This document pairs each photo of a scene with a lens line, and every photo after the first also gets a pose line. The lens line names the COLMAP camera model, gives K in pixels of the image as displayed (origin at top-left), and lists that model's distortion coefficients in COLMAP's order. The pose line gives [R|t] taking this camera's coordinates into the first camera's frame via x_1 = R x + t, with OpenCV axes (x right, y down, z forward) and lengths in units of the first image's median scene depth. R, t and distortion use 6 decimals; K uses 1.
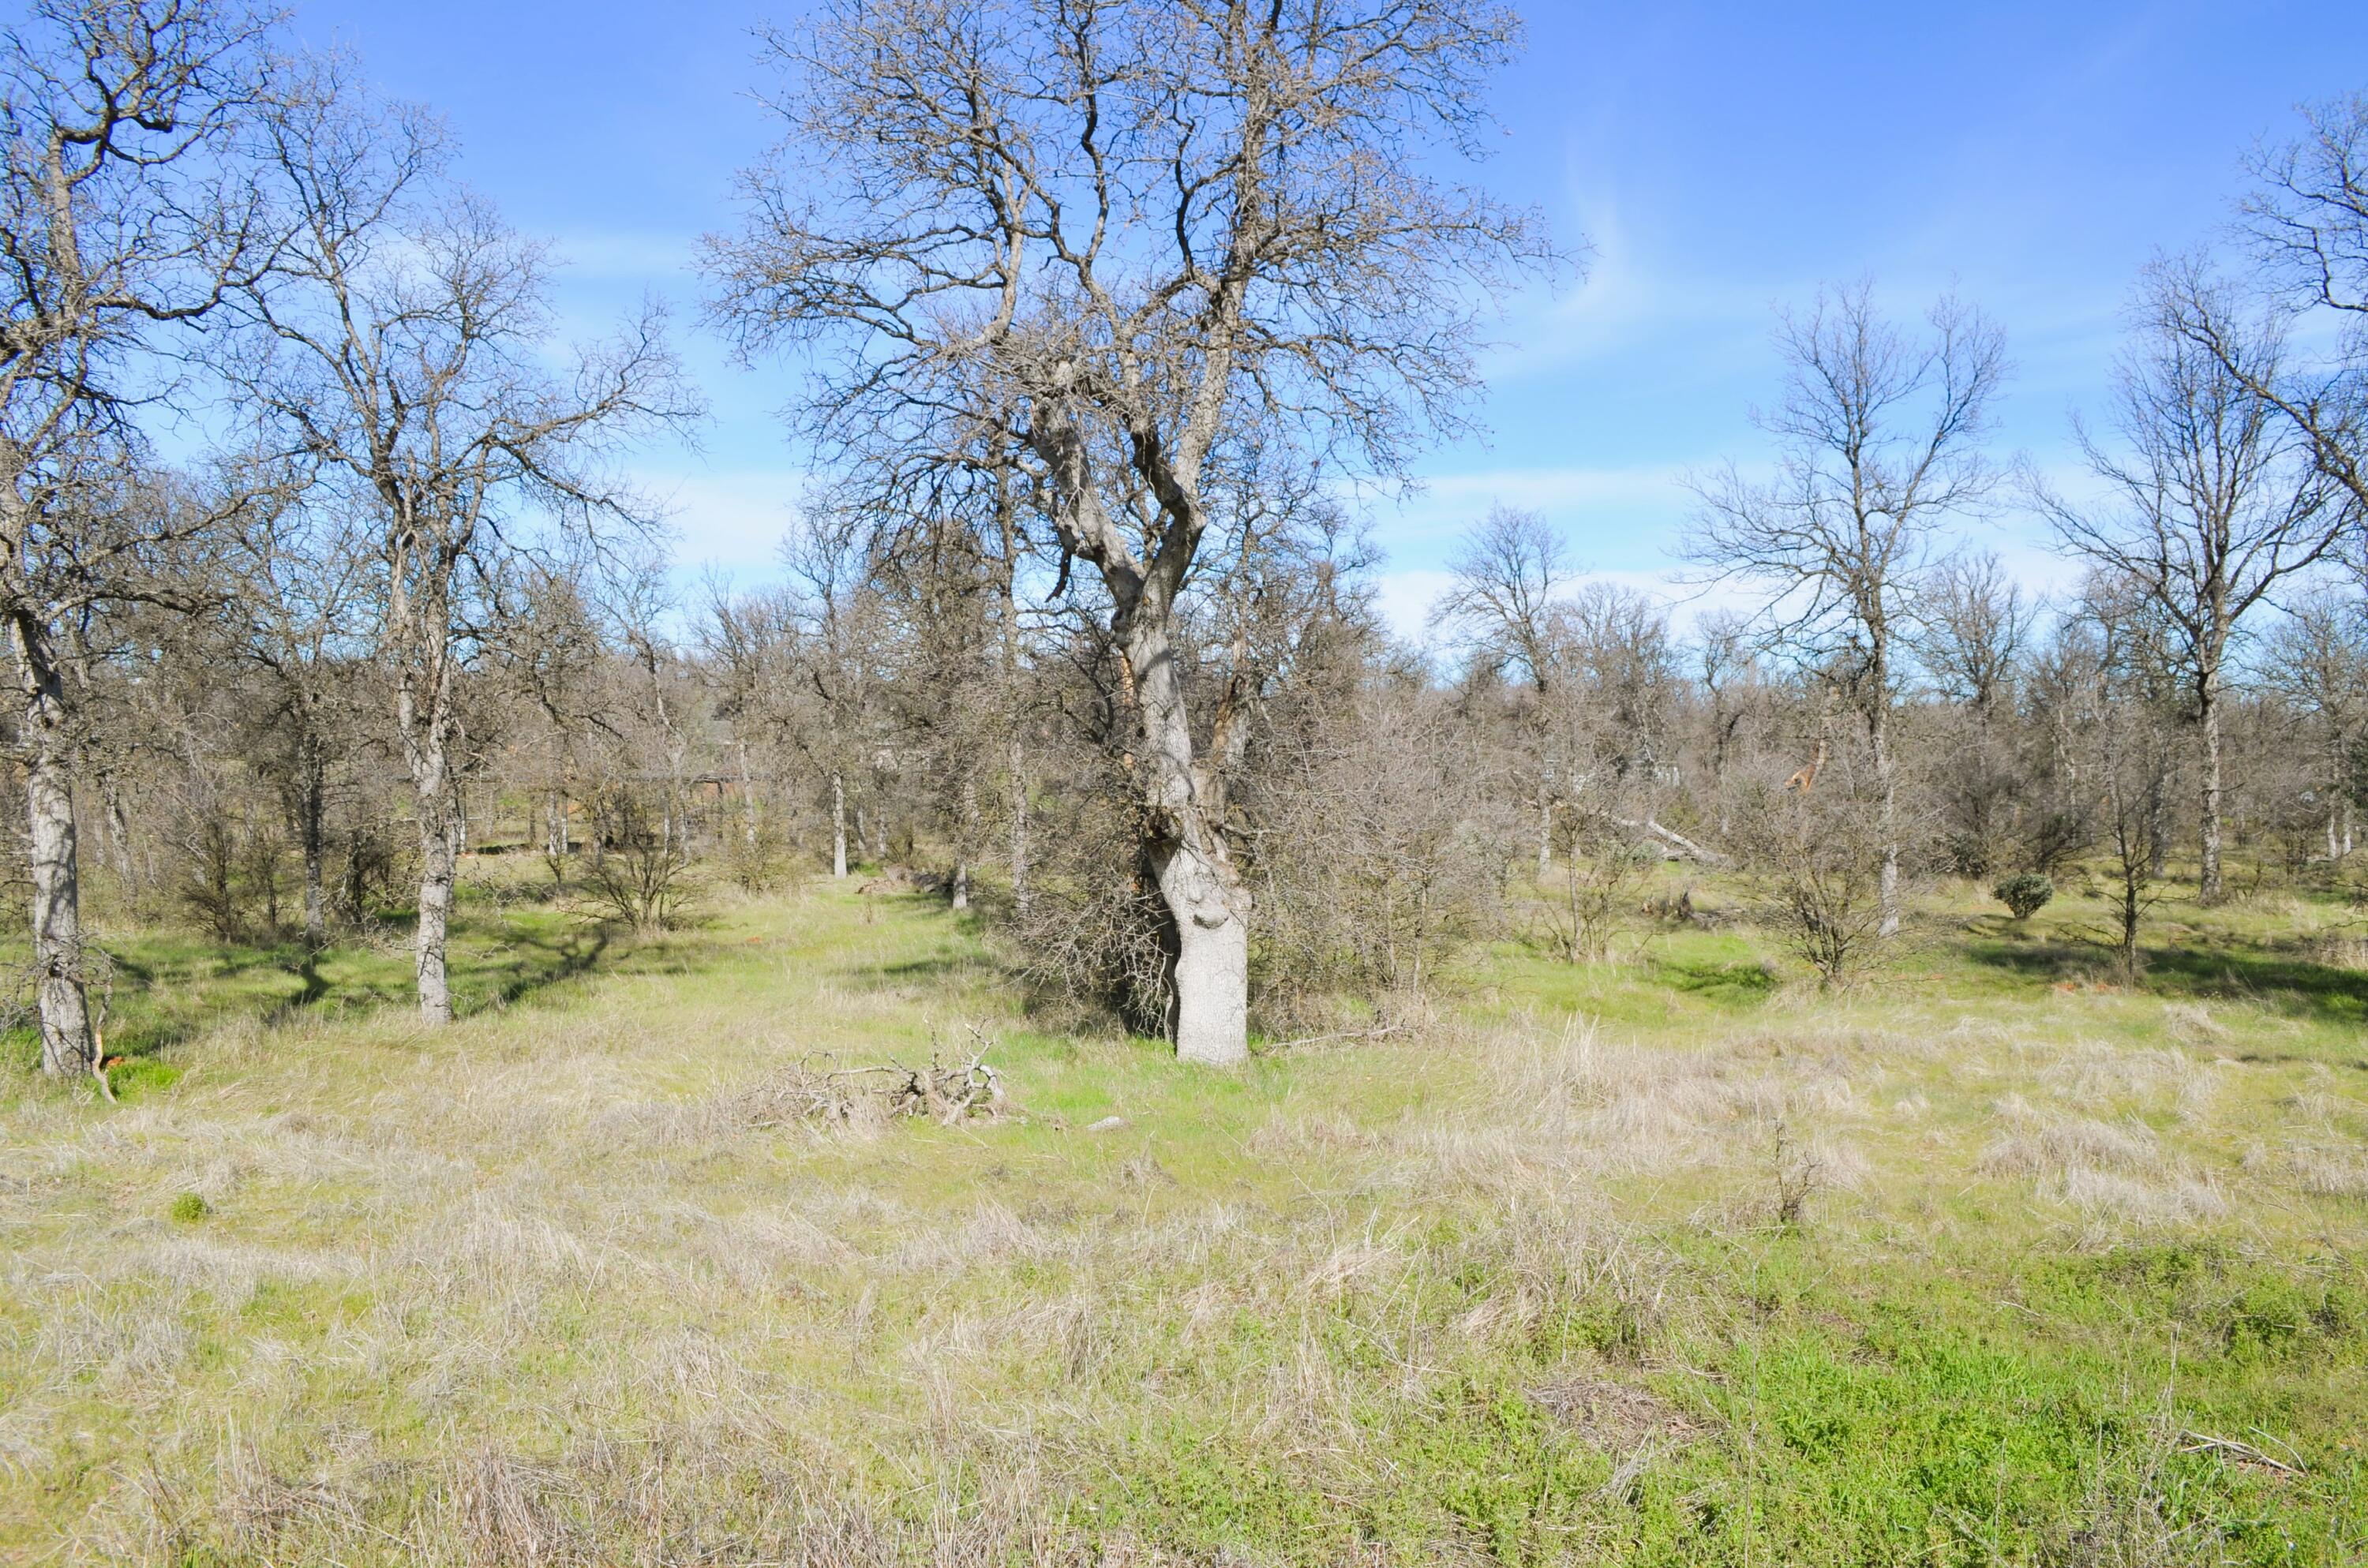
lens RADIAL K [[1879.8, 0, 1200.7], [0, 1879.8, 801.0], [0, 0, 1]] dist [-0.085245, 0.013770]
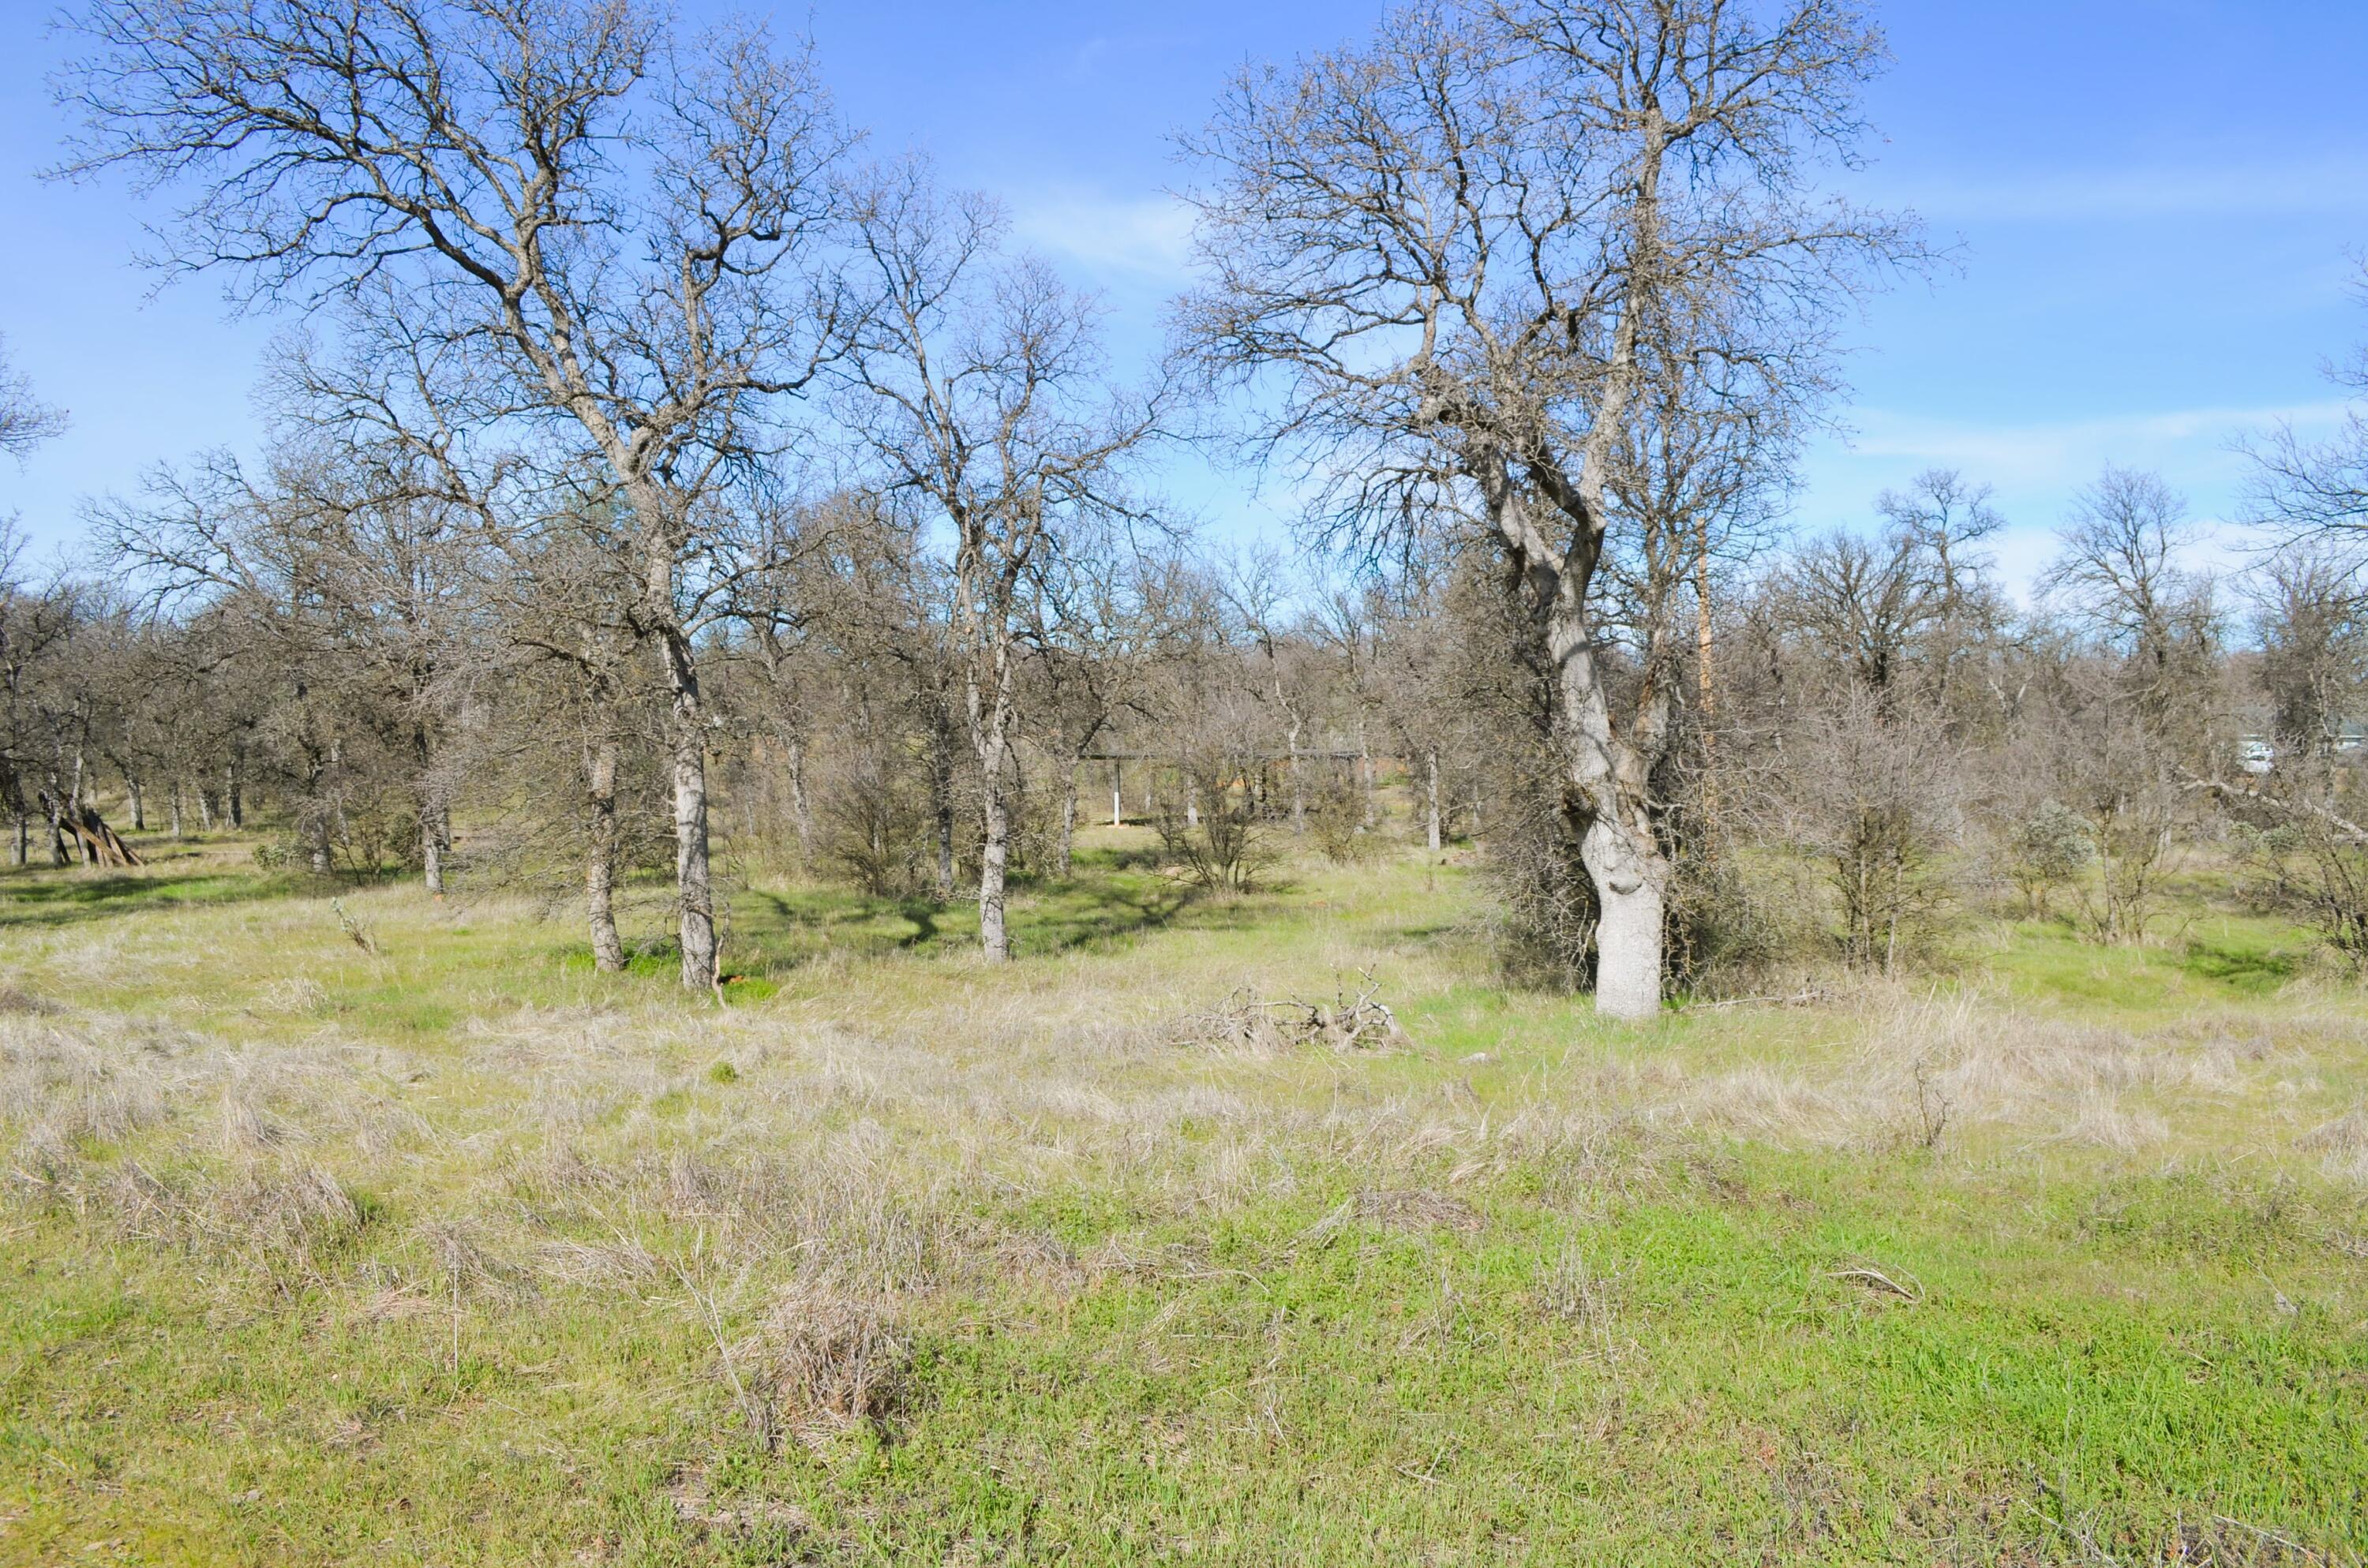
lens RADIAL K [[1891.4, 0, 1204.3], [0, 1891.4, 804.4], [0, 0, 1]] dist [-0.083637, 0.010682]
pose [[0.937069, 0.007788, -0.349056, 0.109916], [-0.002871, 0.999889, 0.014603, 0.000132], [0.349132, -0.012682, 0.936988, -0.075770]]
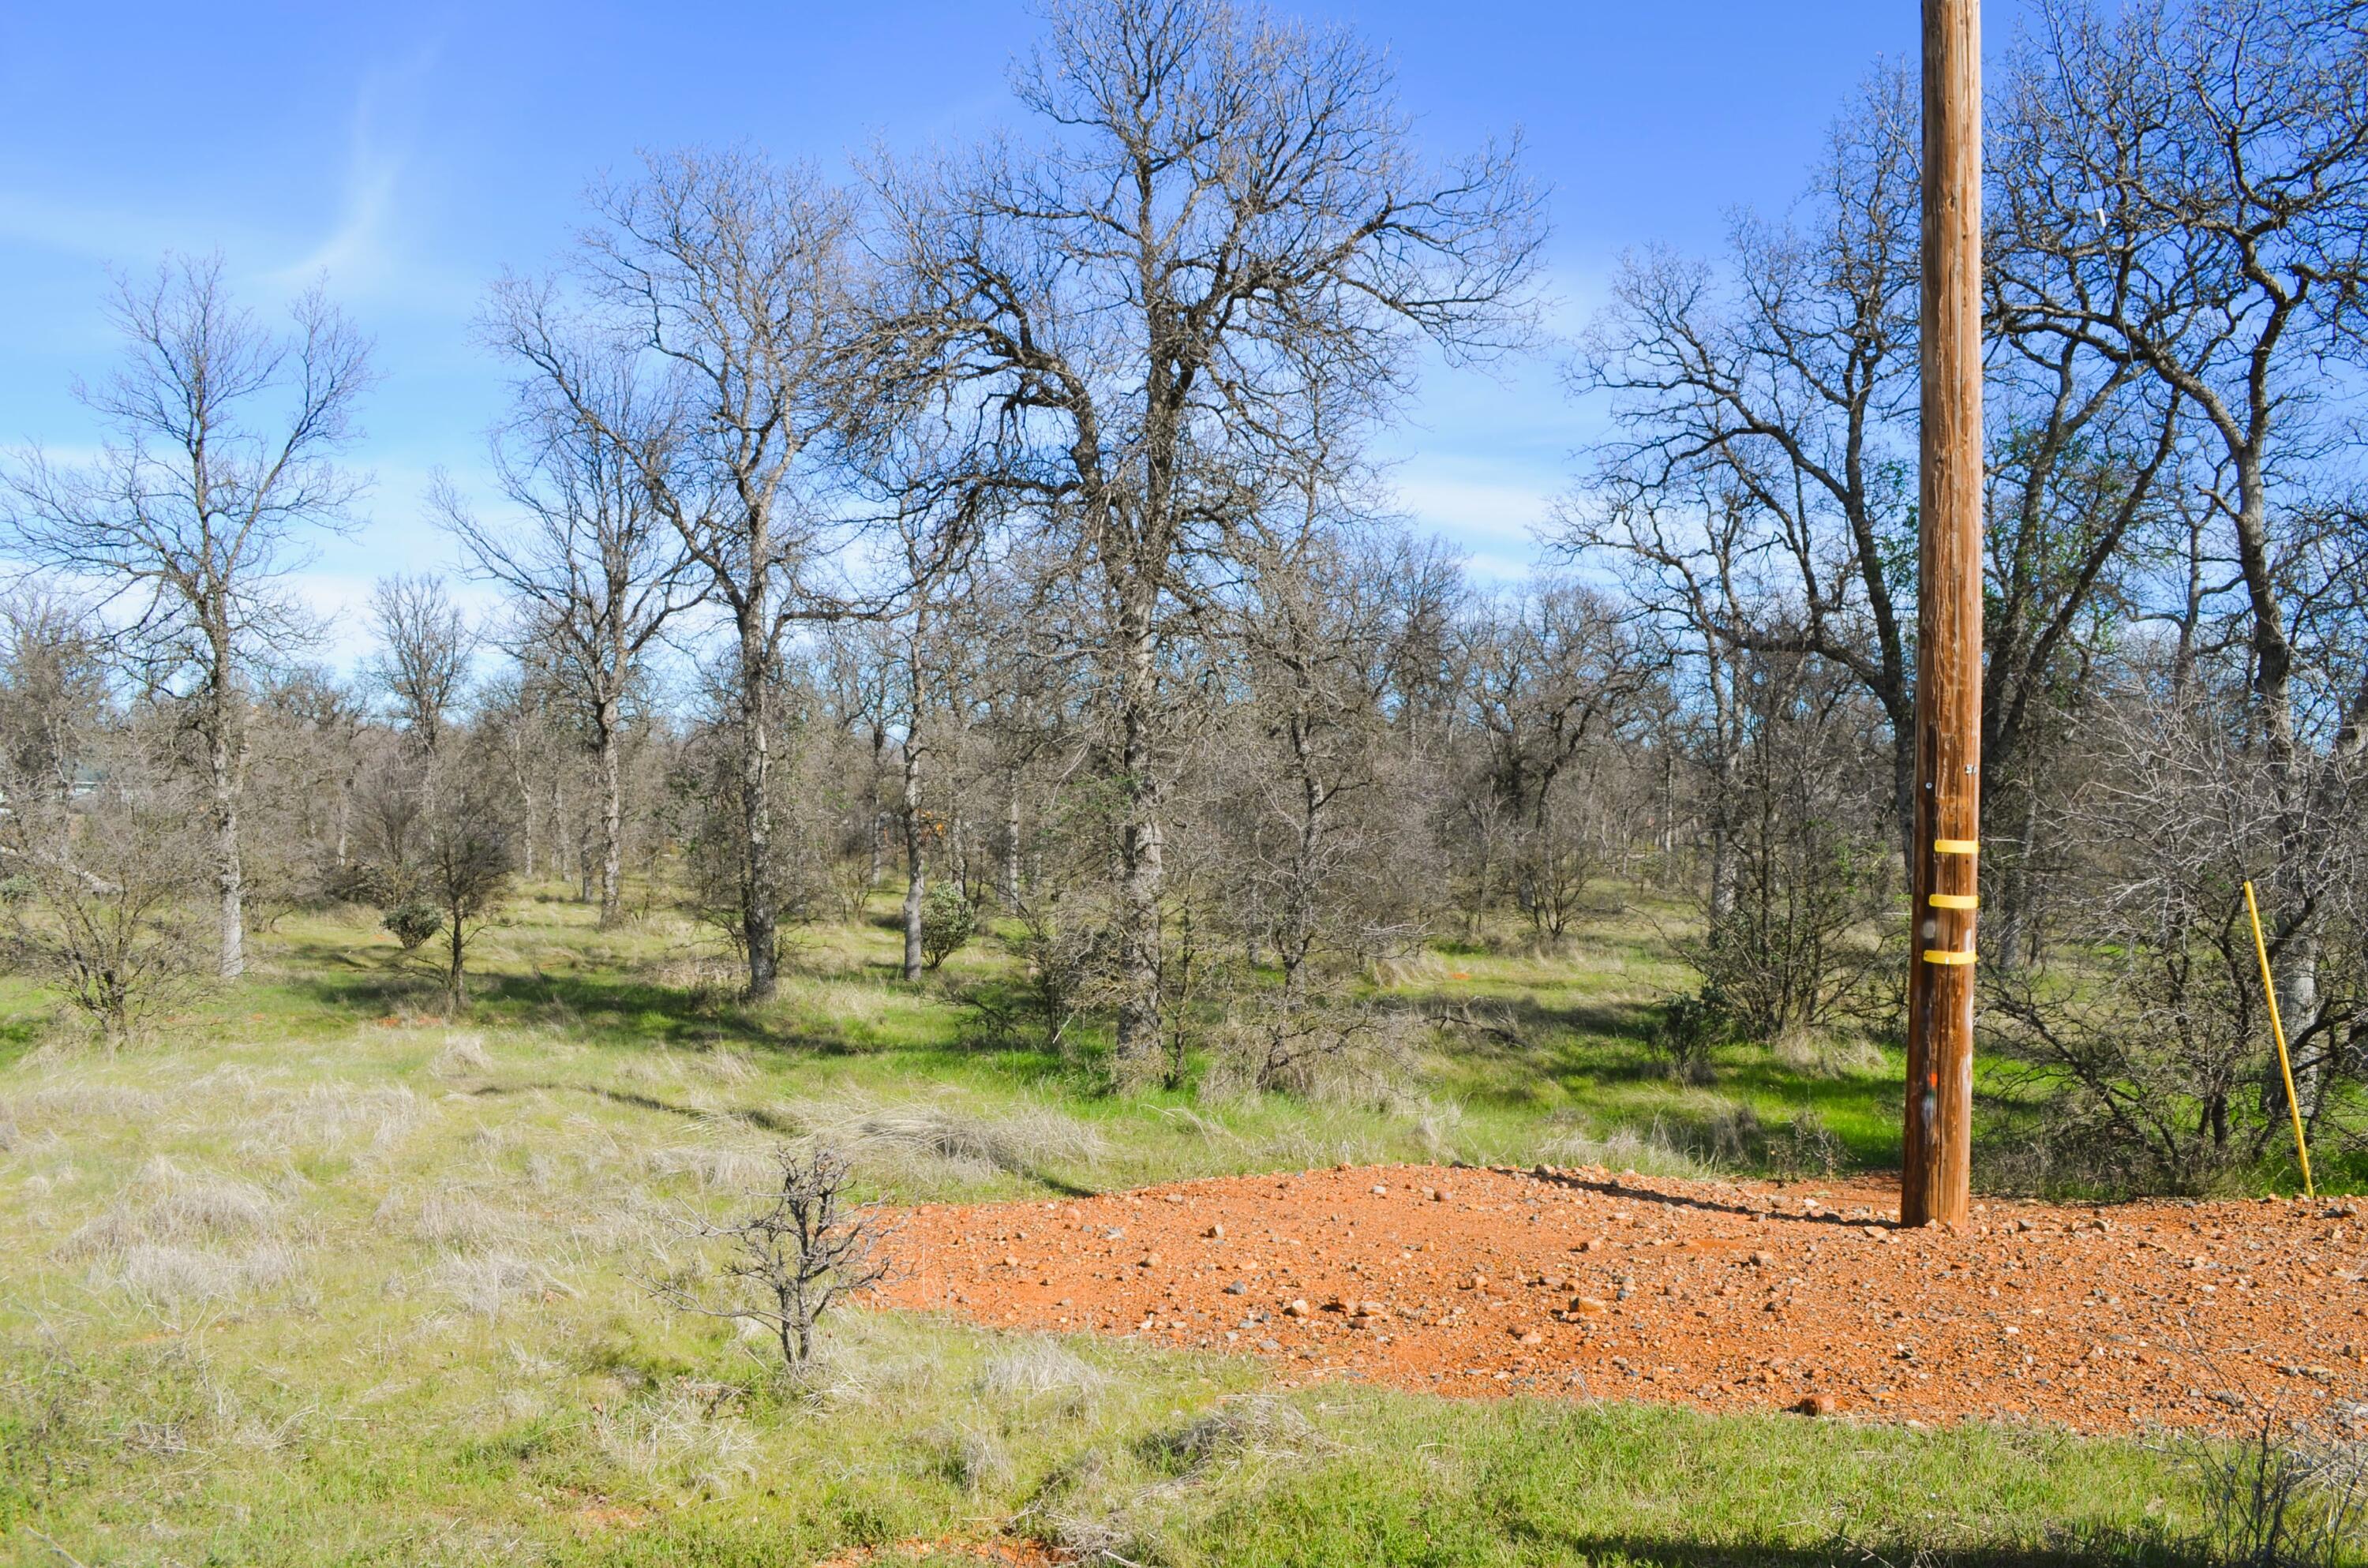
lens RADIAL K [[1891.4, 0, 1204.3], [0, 1891.4, 804.4], [0, 0, 1]] dist [-0.083637, 0.010682]
pose [[0.730791, 0.006591, 0.682570, 0.120201], [0.001696, 0.999933, -0.011471, -0.000375], [-0.682600, 0.009541, 0.730730, 0.003893]]
